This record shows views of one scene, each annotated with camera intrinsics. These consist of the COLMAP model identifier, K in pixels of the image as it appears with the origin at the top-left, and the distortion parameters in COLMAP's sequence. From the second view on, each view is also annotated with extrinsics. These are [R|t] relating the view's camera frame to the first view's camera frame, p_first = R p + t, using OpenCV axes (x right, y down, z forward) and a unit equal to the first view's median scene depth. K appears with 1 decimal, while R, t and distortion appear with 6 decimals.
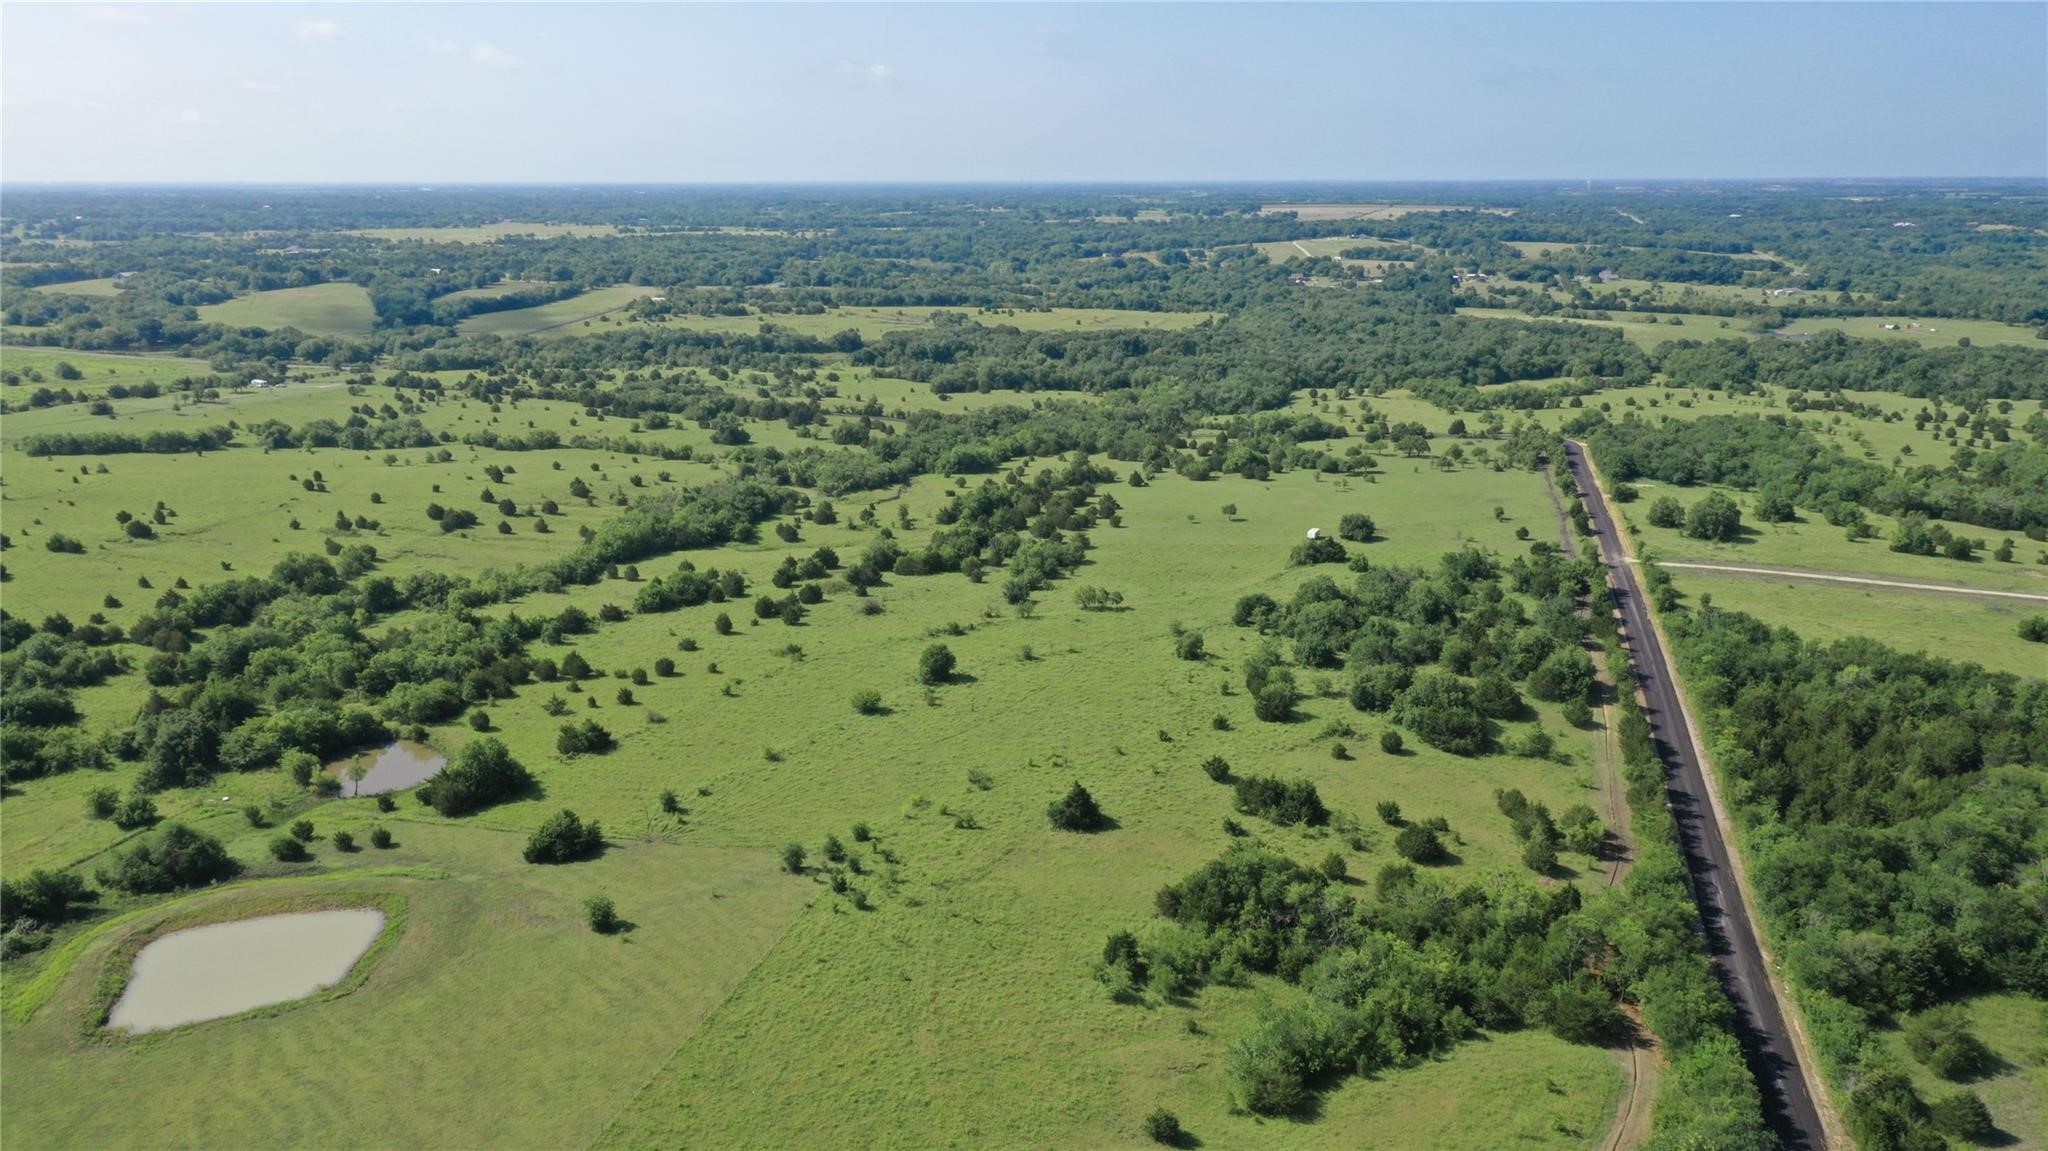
lens RADIAL K [[1627.3, 0, 1028.3], [0, 1627.3, 581.5], [0, 0, 1]] dist [0.009370, 0.004250]
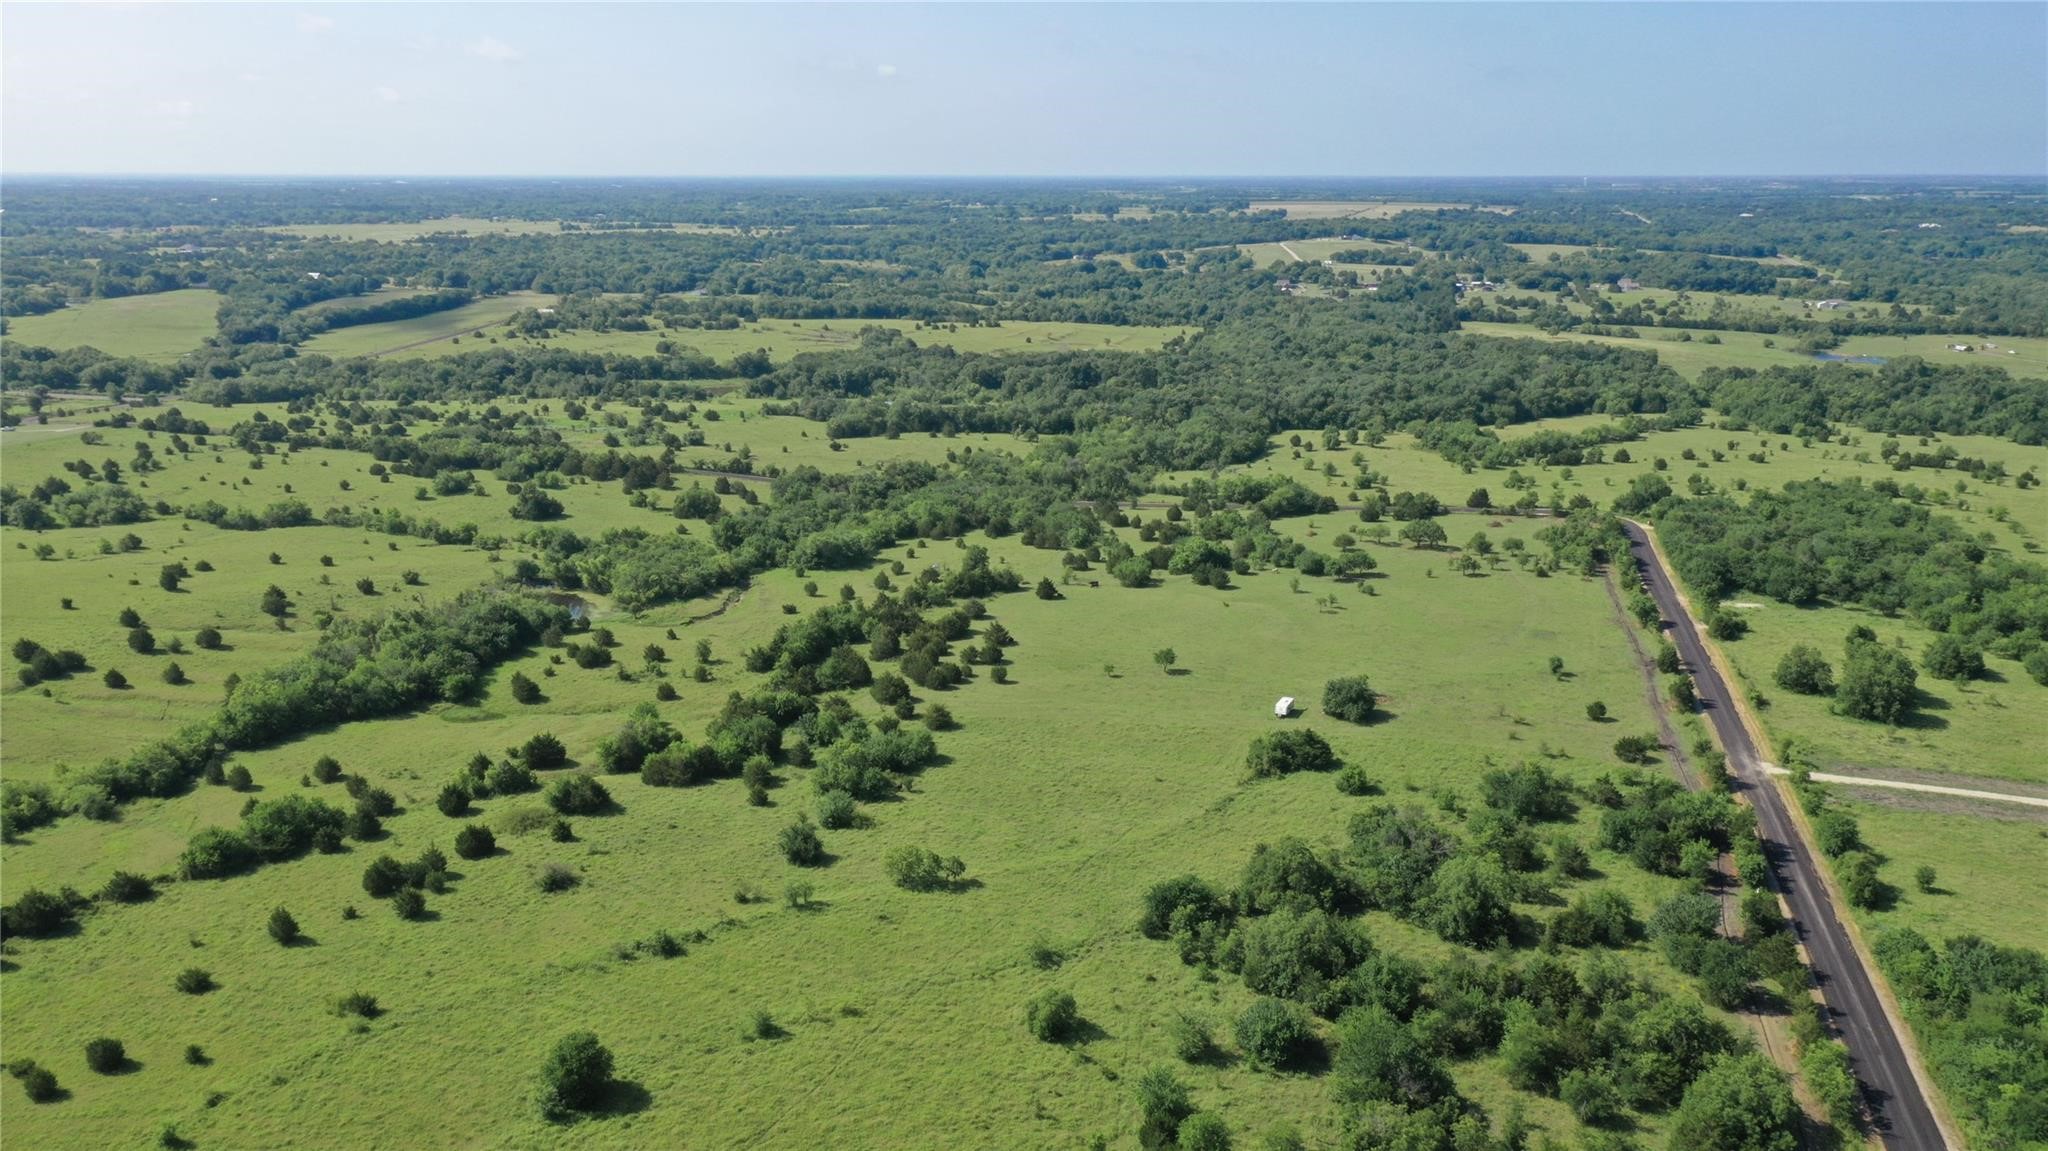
lens RADIAL K [[1627.3, 0, 1018.9], [0, 1627.3, 578.8], [0, 0, 1]] dist [0.009370, 0.004250]
pose [[0.999993, 0.003672, -0.000065, 0.037955], [-0.003672, 0.999992, 0.001687, -0.048238], [0.000071, -0.001686, 0.999999, 0.190736]]
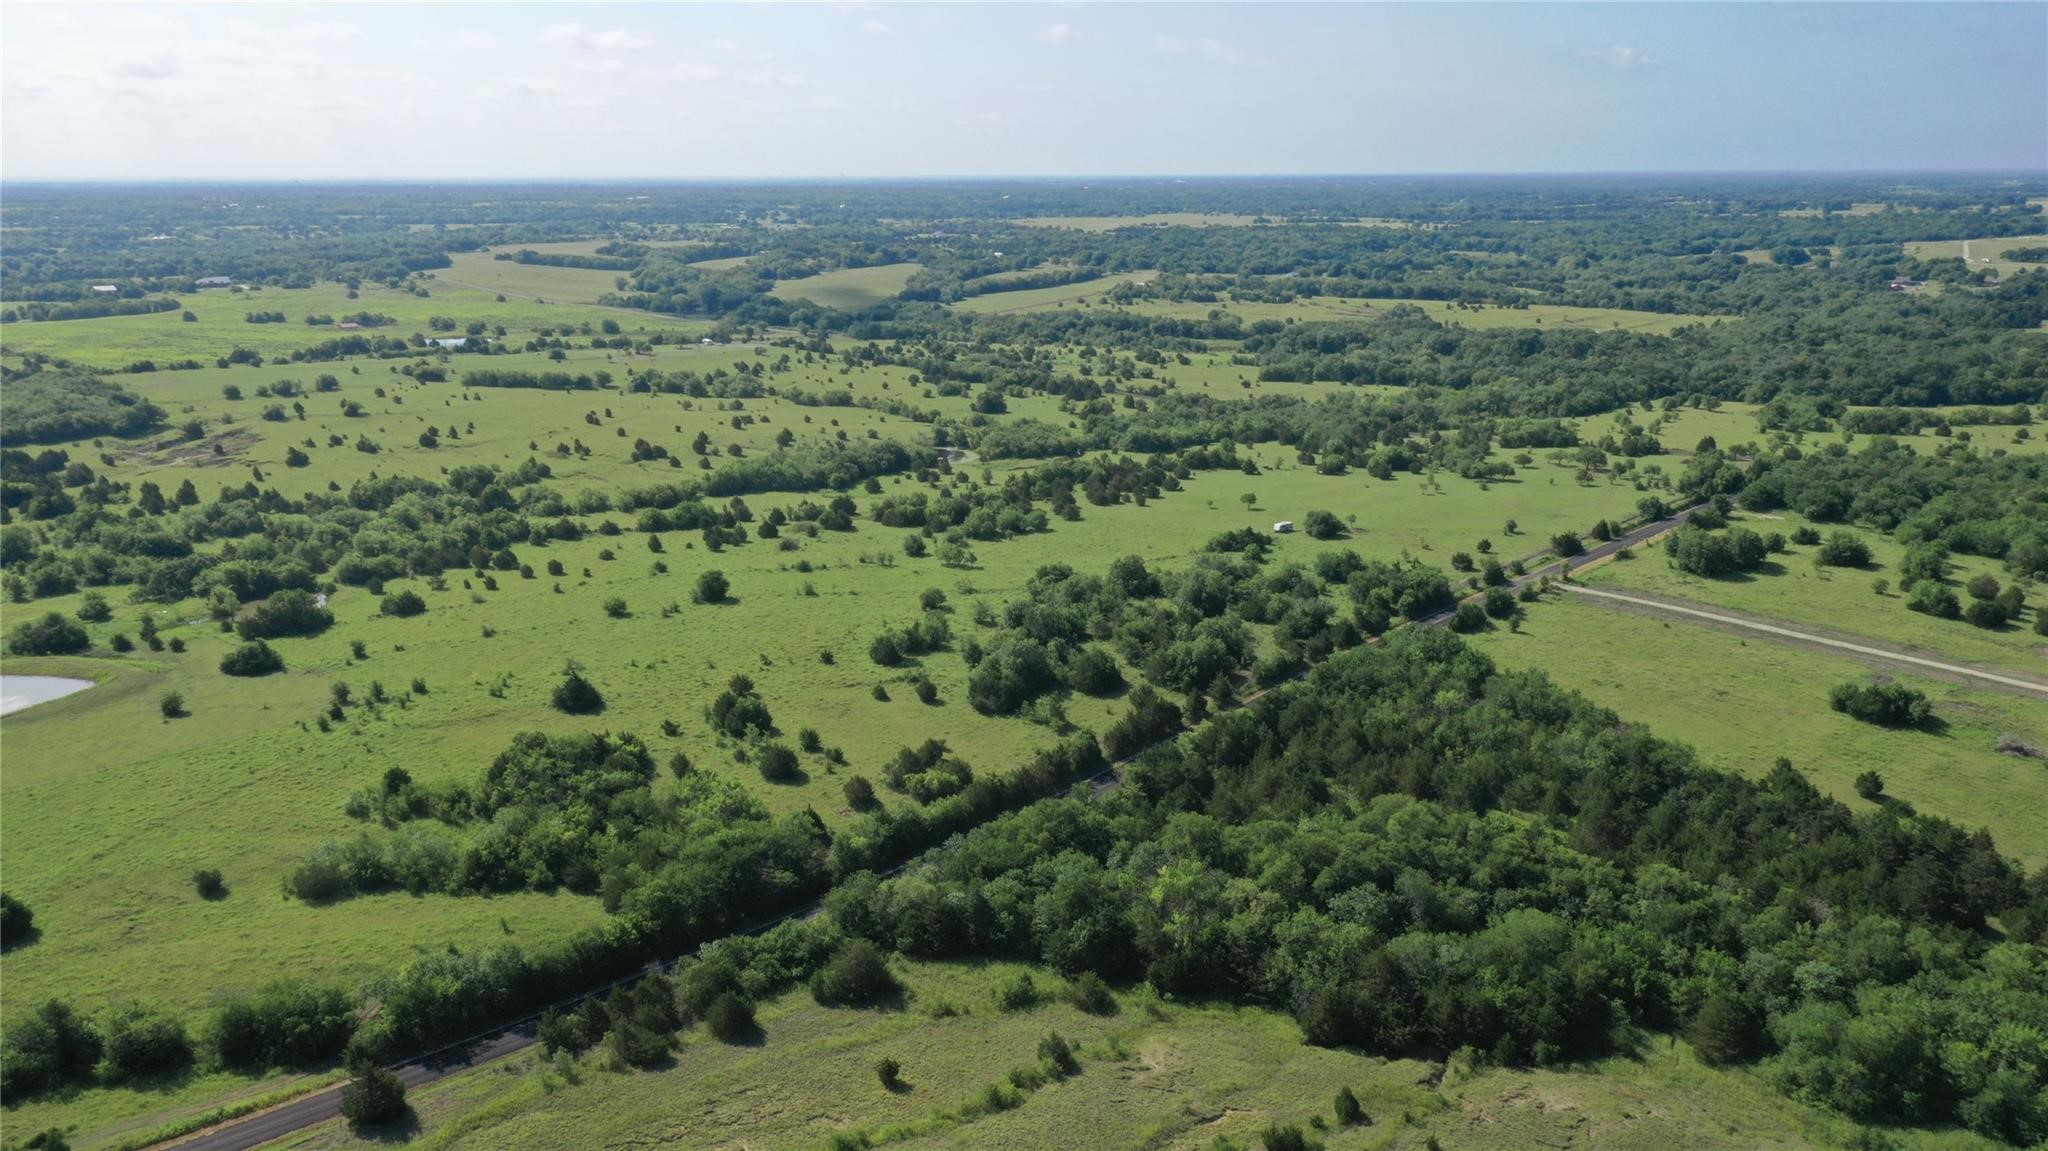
lens RADIAL K [[1627.3, 0, 1028.4], [0, 1627.3, 568.3], [0, 0, 1]] dist [0.009370, 0.004250]
pose [[0.896342, 0.103402, -0.431138, 0.275023], [-0.104476, 0.994300, 0.021260, -0.004496], [0.430878, 0.025987, 0.902036, 0.013839]]
